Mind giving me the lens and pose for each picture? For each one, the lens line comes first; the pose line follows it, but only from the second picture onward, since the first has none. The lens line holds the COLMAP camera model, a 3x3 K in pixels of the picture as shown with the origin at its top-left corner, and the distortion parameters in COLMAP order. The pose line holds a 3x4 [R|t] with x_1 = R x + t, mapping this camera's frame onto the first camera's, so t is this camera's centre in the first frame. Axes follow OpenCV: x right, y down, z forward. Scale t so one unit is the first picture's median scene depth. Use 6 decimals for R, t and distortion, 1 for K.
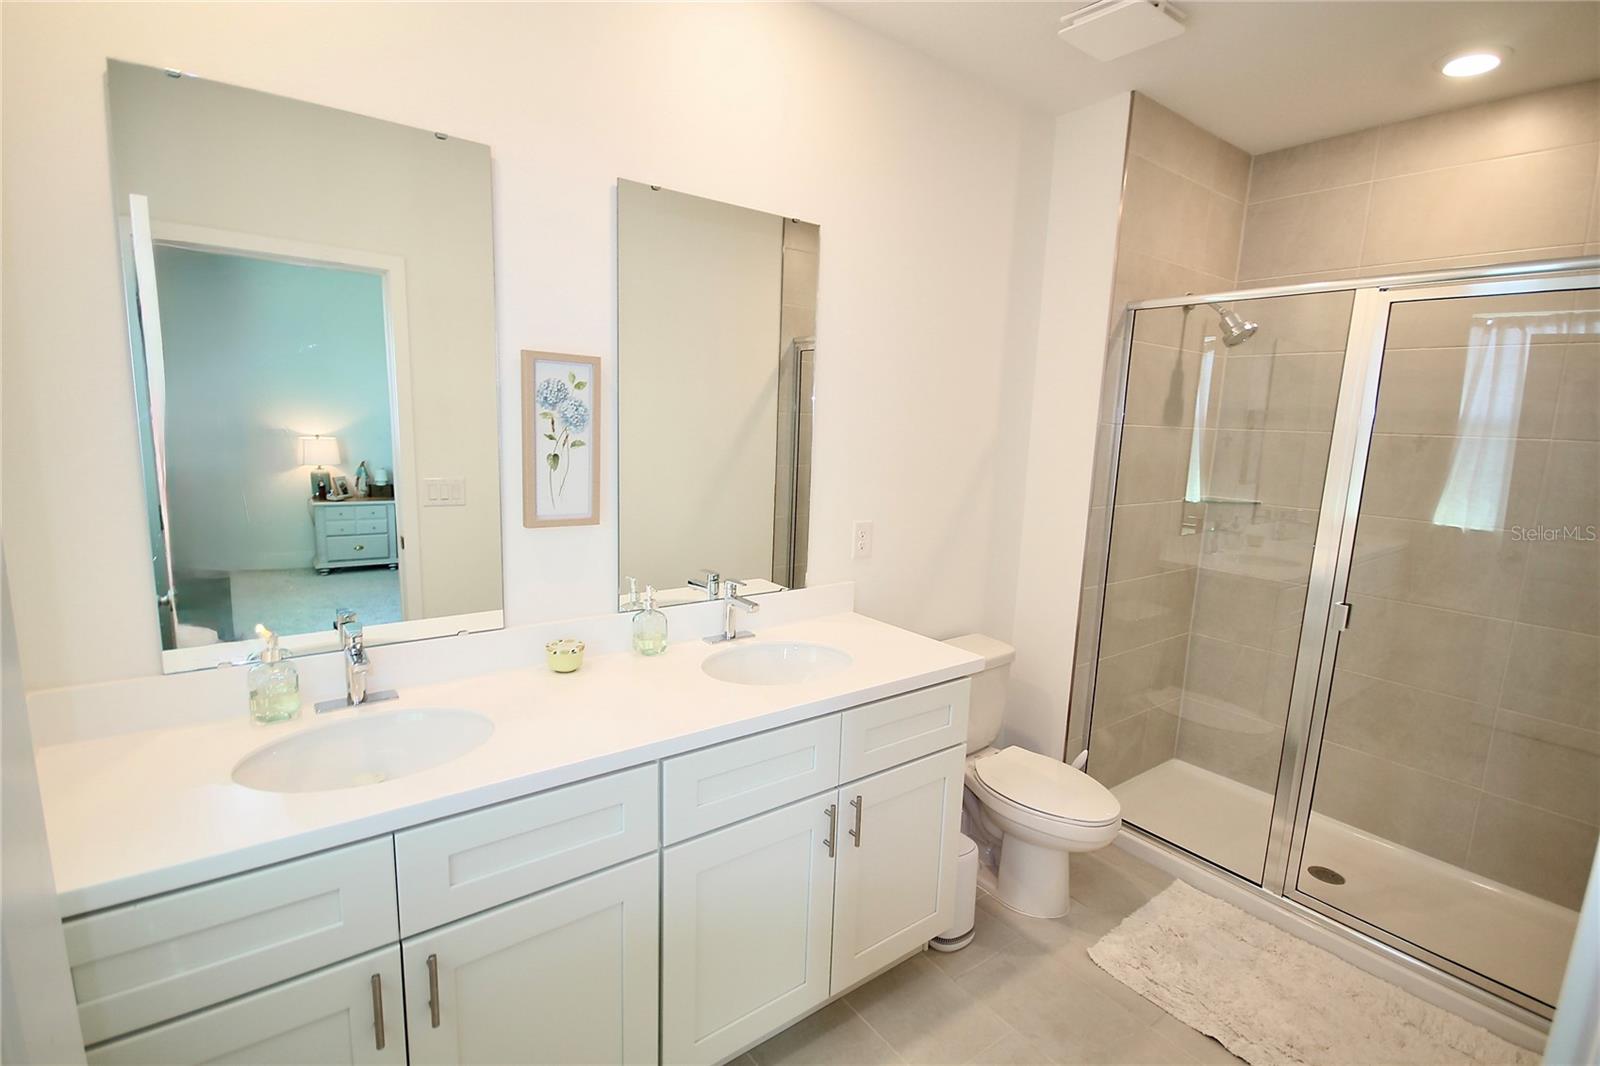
lens RADIAL K [[738.4, 0, 797.7], [0, 738.4, 531.9], [0, 0, 1]] dist [0.003604, -0.007793]
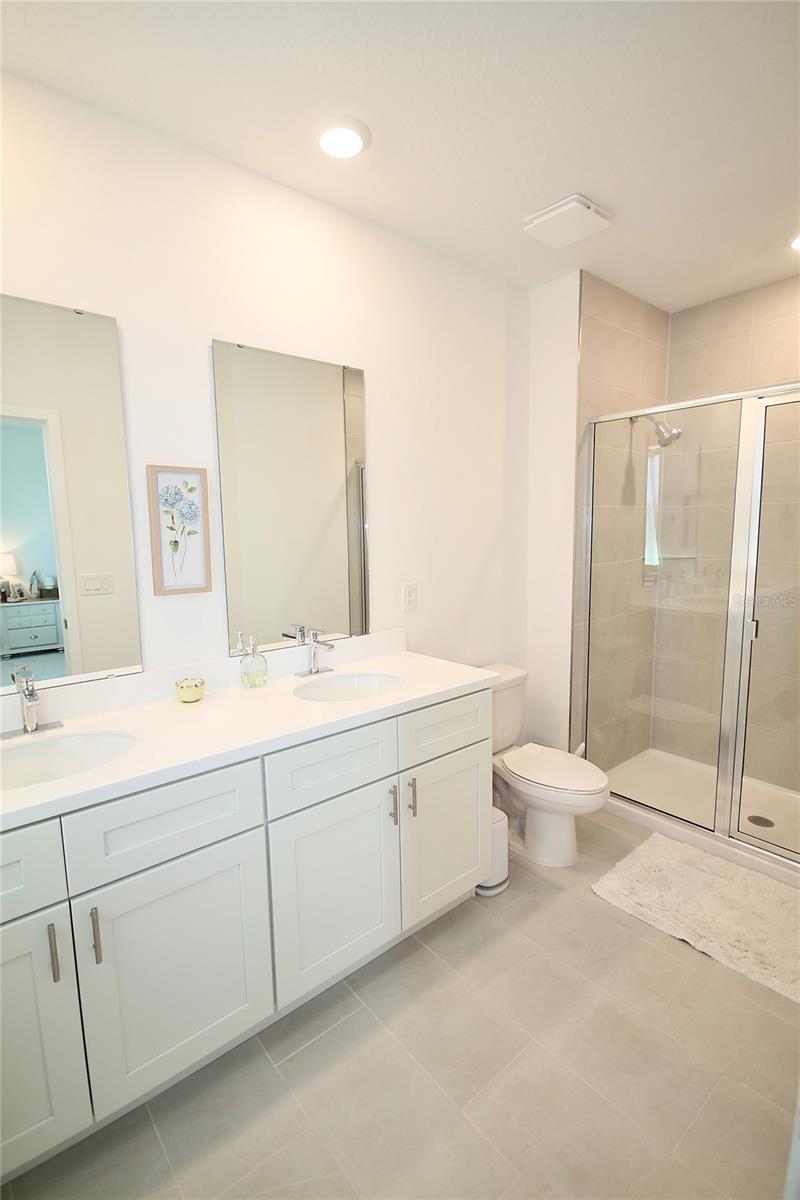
lens RADIAL K [[553.8, 0, 397.3], [0, 553.8, 590.7], [0, 0, 1]] dist [0.003604, -0.007793]
pose [[0.997282, -0.058350, 0.044987, 0.019932], [0.059986, 0.997553, -0.035922, 0.034804], [-0.042781, 0.038523, 0.998342, -0.021955]]
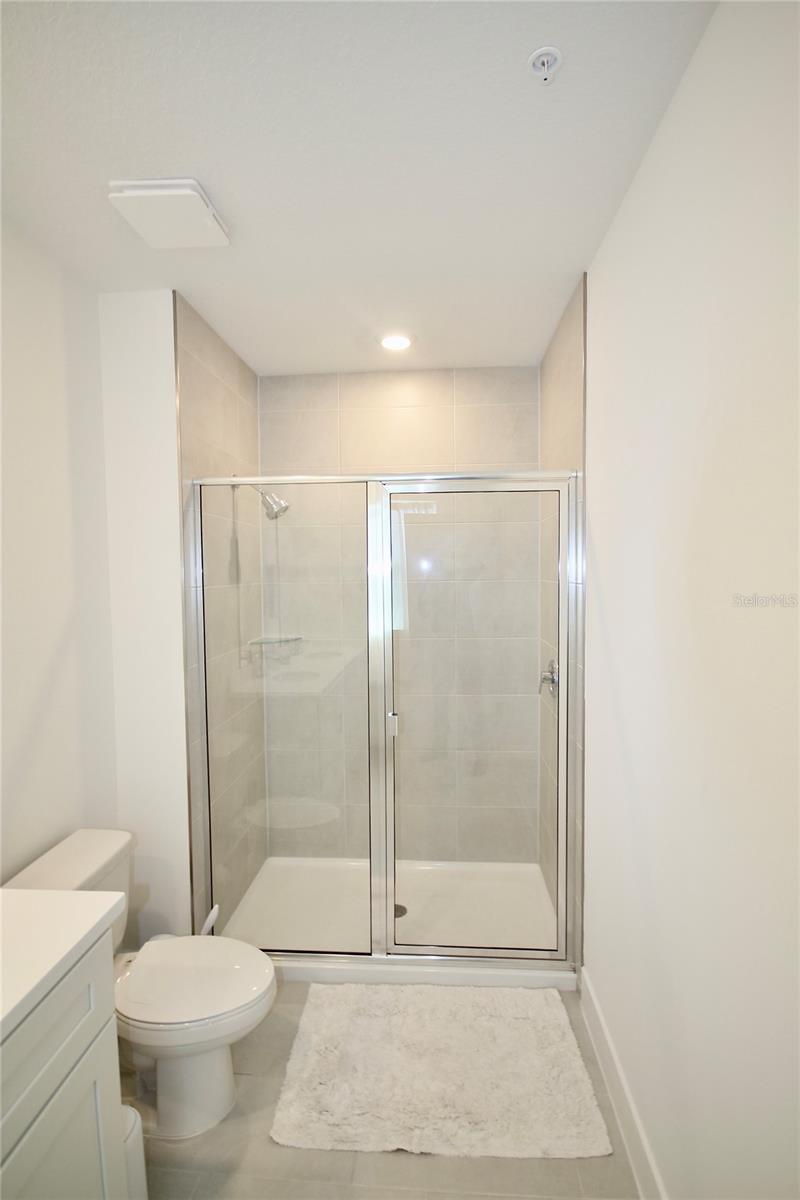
lens RADIAL K [[553.8, 0, 406.9], [0, 553.8, 594.7], [0, 0, 1]] dist [0.003604, -0.007793]
pose [[0.649696, -0.079934, 0.755980, 0.018471], [0.152887, 0.987876, -0.026939, -0.076841], [-0.744662, 0.133082, 0.654040, 0.275549]]
